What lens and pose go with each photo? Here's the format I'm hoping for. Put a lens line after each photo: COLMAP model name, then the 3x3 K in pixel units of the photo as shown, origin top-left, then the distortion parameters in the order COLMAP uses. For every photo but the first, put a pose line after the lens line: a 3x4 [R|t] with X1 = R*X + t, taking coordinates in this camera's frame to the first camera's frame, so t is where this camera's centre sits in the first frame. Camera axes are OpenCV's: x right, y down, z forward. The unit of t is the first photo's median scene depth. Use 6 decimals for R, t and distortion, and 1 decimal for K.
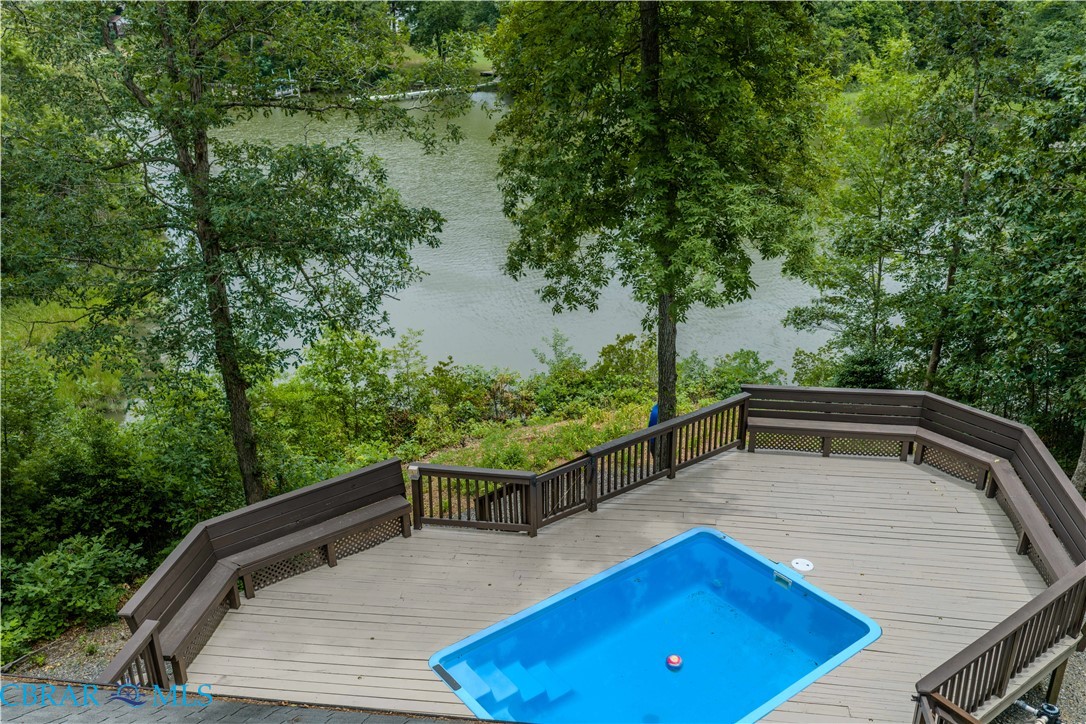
lens RADIAL K [[920.5, 0, 543.0], [0, 920.5, 362.0], [0, 0, 1]] dist [-0.002754, -0.003729]
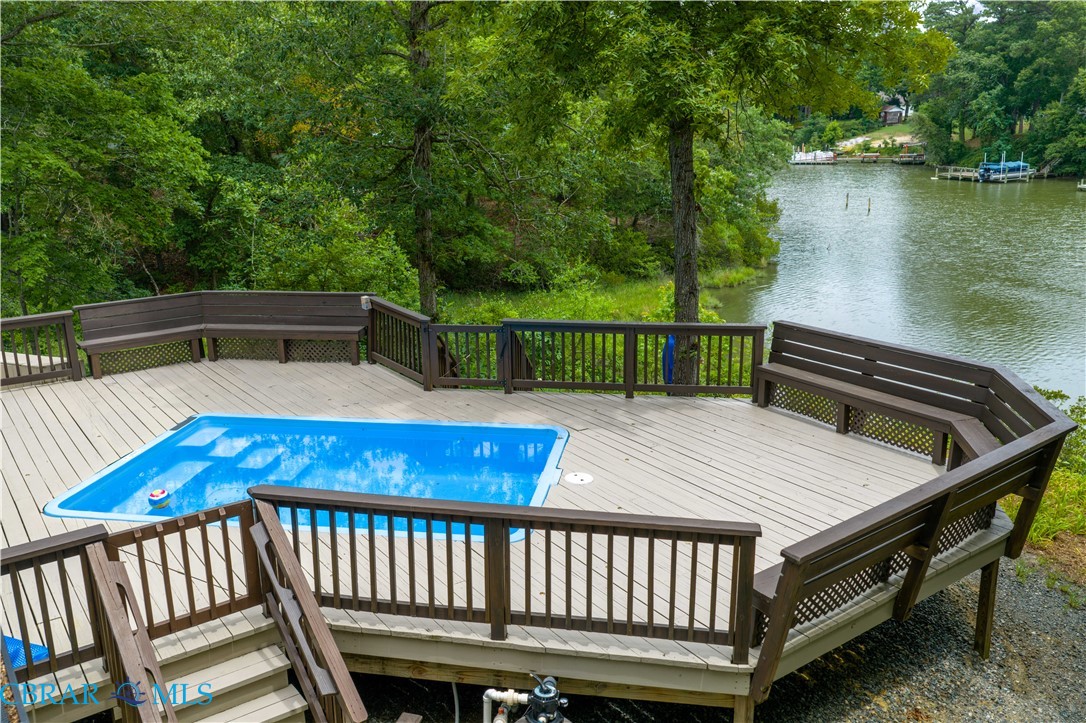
lens RADIAL K [[905.8, 0, 543.0], [0, 905.8, 361.5], [0, 0, 1]] dist [0.028482, -0.058023]
pose [[0.688195, 0.192168, -0.699613, 0.638209], [-0.264397, 0.964402, 0.004817, 0.109942], [0.675634, 0.181661, 0.714505, 0.358961]]
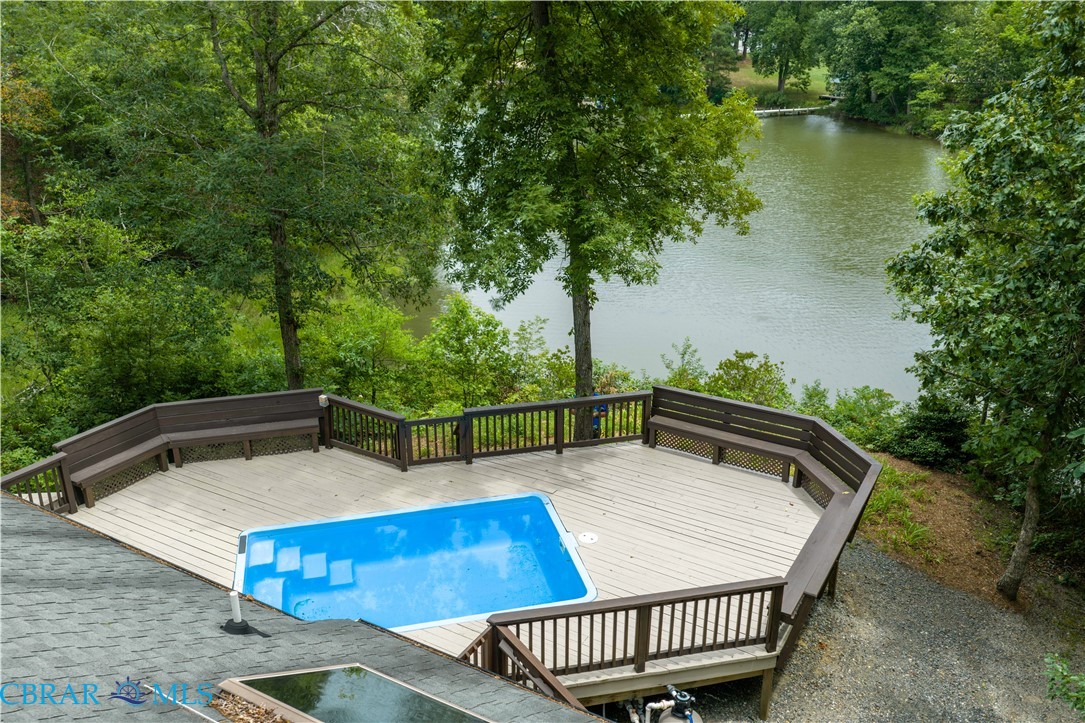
lens RADIAL K [[905.0, 0, 542.5], [0, 905.0, 361.5], [0, 0, 1]] dist [0.028482, -0.058023]
pose [[0.919872, 0.148807, -0.362894, 0.495396], [-0.154527, 0.987898, 0.013395, 0.004615], [0.360495, 0.043755, 0.931734, -0.032985]]
